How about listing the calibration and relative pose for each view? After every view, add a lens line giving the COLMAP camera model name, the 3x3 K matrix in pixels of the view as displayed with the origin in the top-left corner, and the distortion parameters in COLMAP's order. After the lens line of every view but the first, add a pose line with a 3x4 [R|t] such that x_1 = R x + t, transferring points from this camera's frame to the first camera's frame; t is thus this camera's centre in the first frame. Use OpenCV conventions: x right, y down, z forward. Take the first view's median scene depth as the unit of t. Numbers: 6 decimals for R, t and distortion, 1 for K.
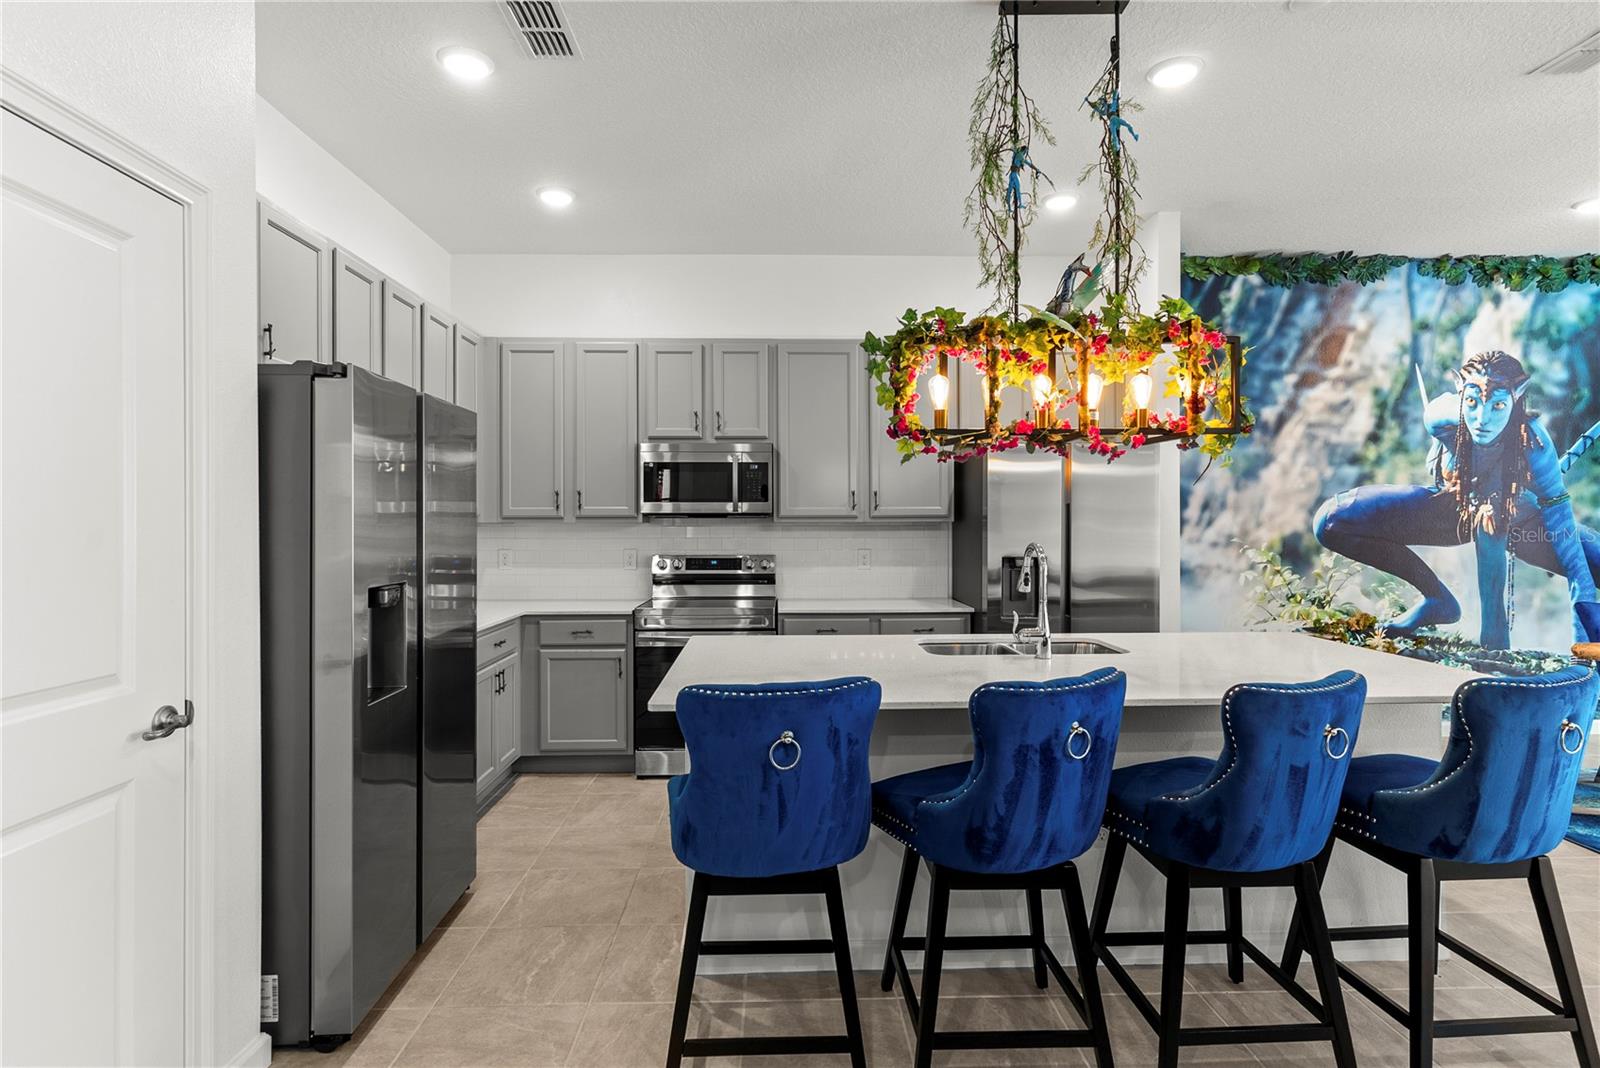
lens RADIAL K [[790.2, 0, 796.4], [0, 790.2, 526.1], [0, 0, 1]] dist [0.001472, -0.000967]
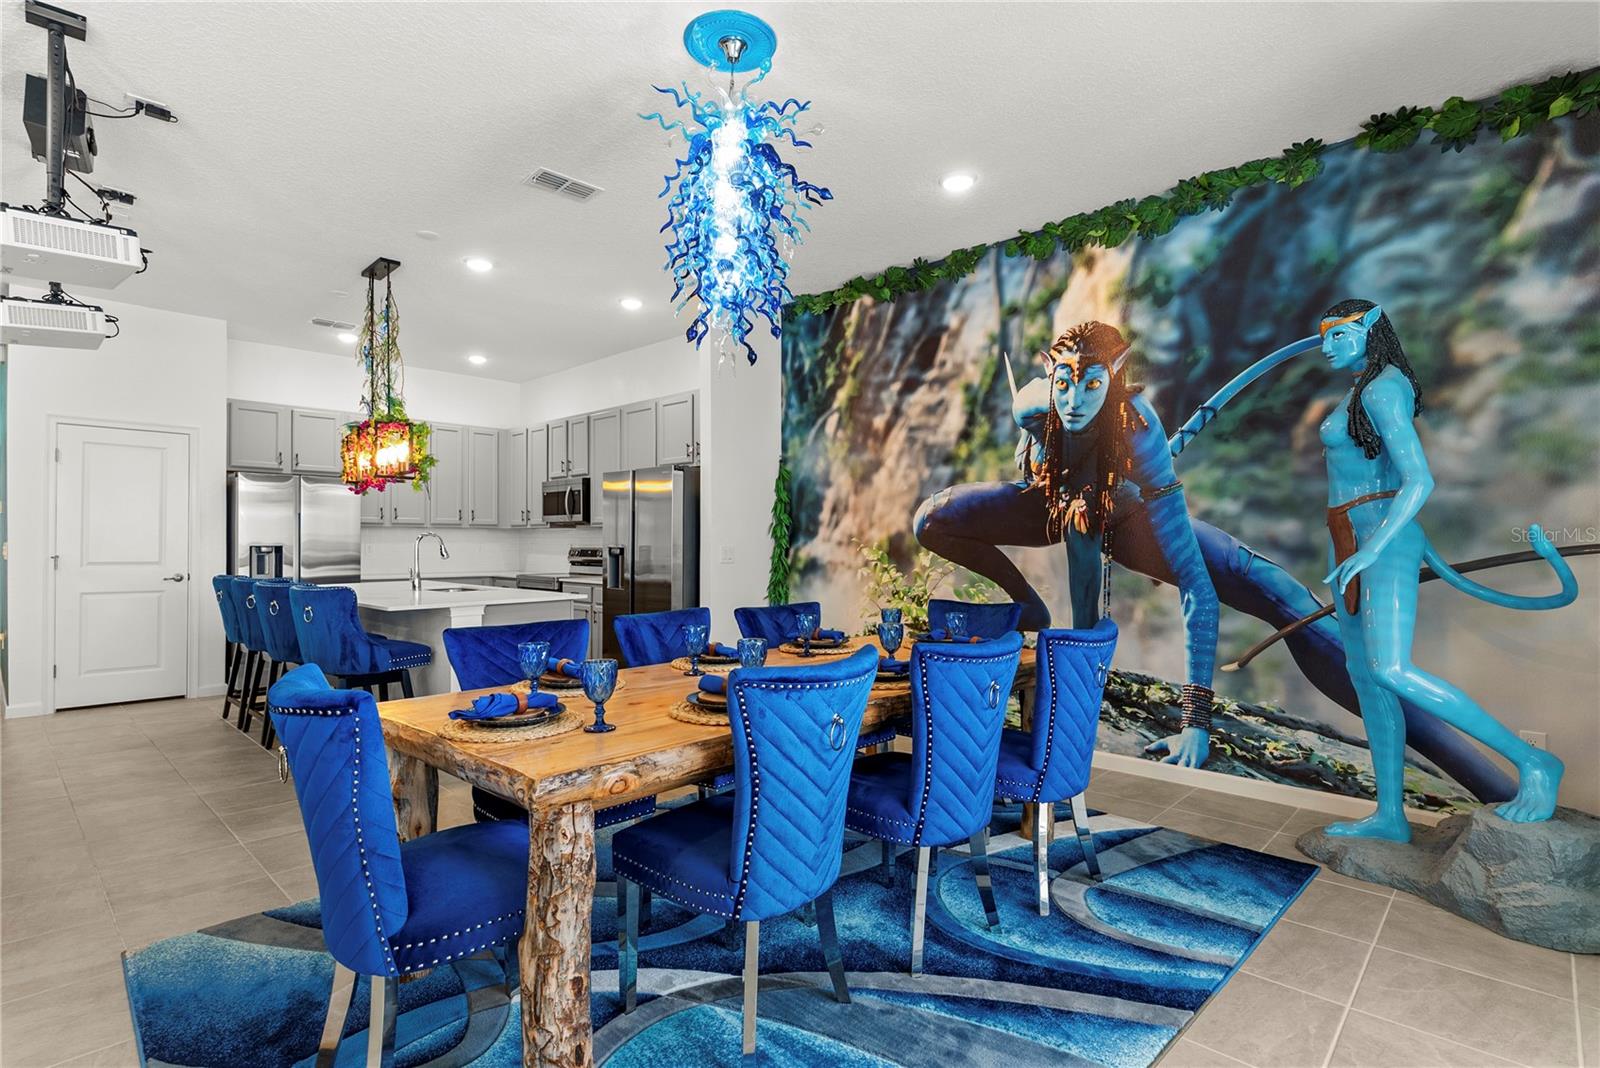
lens RADIAL K [[787.5, 0, 798.1], [0, 787.5, 540.2], [0, 0, 1]] dist [0.003012, -0.000273]
pose [[0.704675, 0.001895, -0.709528, 1.276821], [-0.005154, 0.999984, -0.002449, 0.021729], [0.709511, 0.005383, 0.704673, 0.165830]]
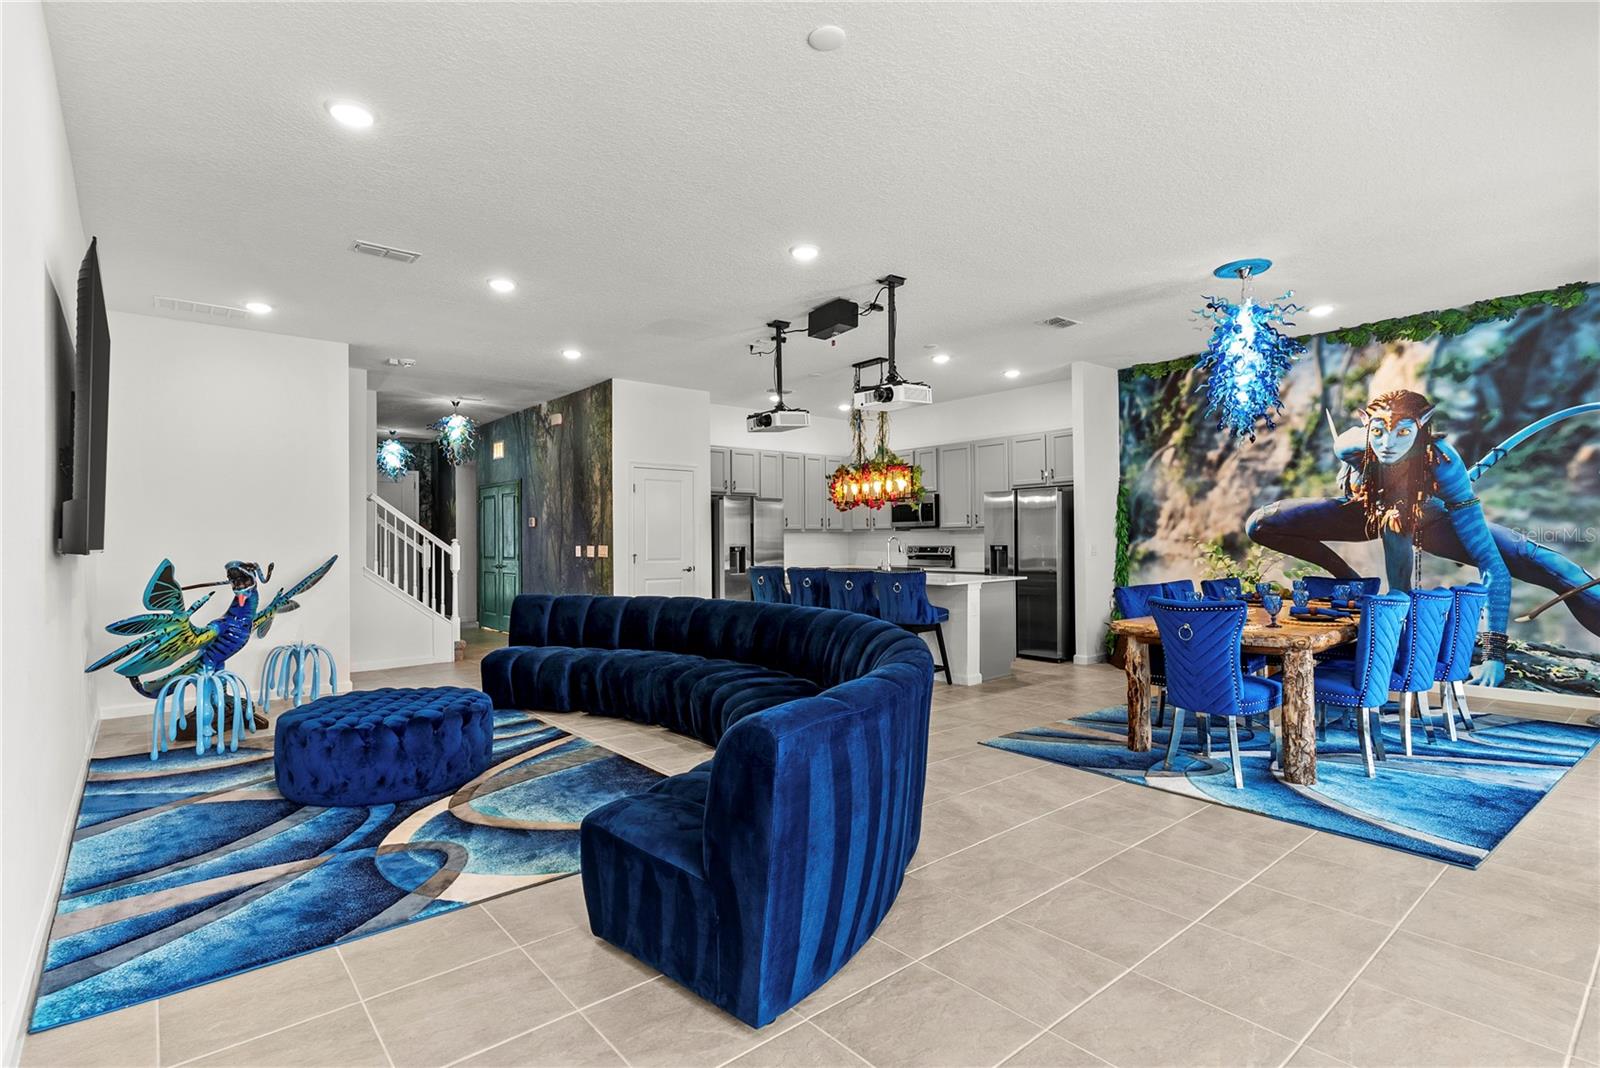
lens RADIAL K [[776.5, 0, 794.7], [0, 776.5, 530.6], [0, 0, 1]] dist [0.002932, -0.000806]
pose [[0.616547, -0.011944, -0.787227, 1.275512], [0.004407, 0.999922, -0.011720, 0.017825], [0.787305, 0.003757, 0.616552, -0.559712]]
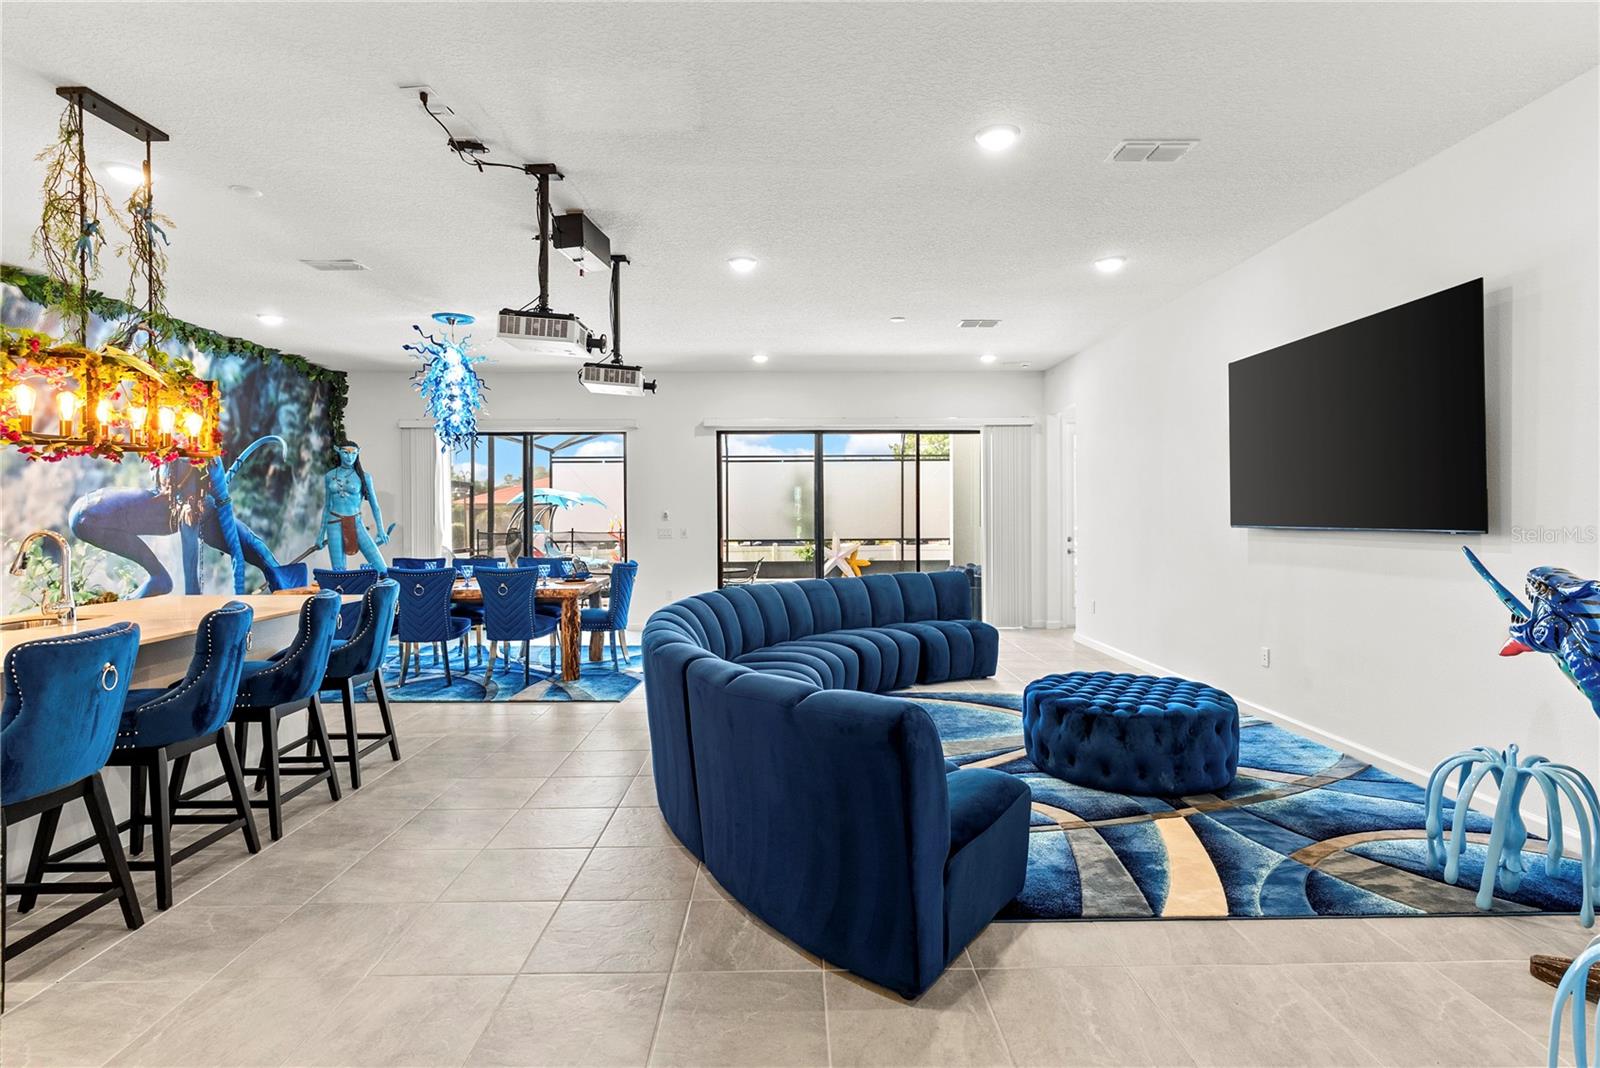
lens RADIAL K [[789.2, 0, 803.1], [0, 789.2, 523.0], [0, 0, 1]] dist [0.001617, -0.000521]
pose [[0.009560, -0.005680, 0.999938, -0.481833], [0.009943, 0.999935, 0.005585, 0.007903], [-0.999905, 0.009889, 0.009616, -0.076580]]
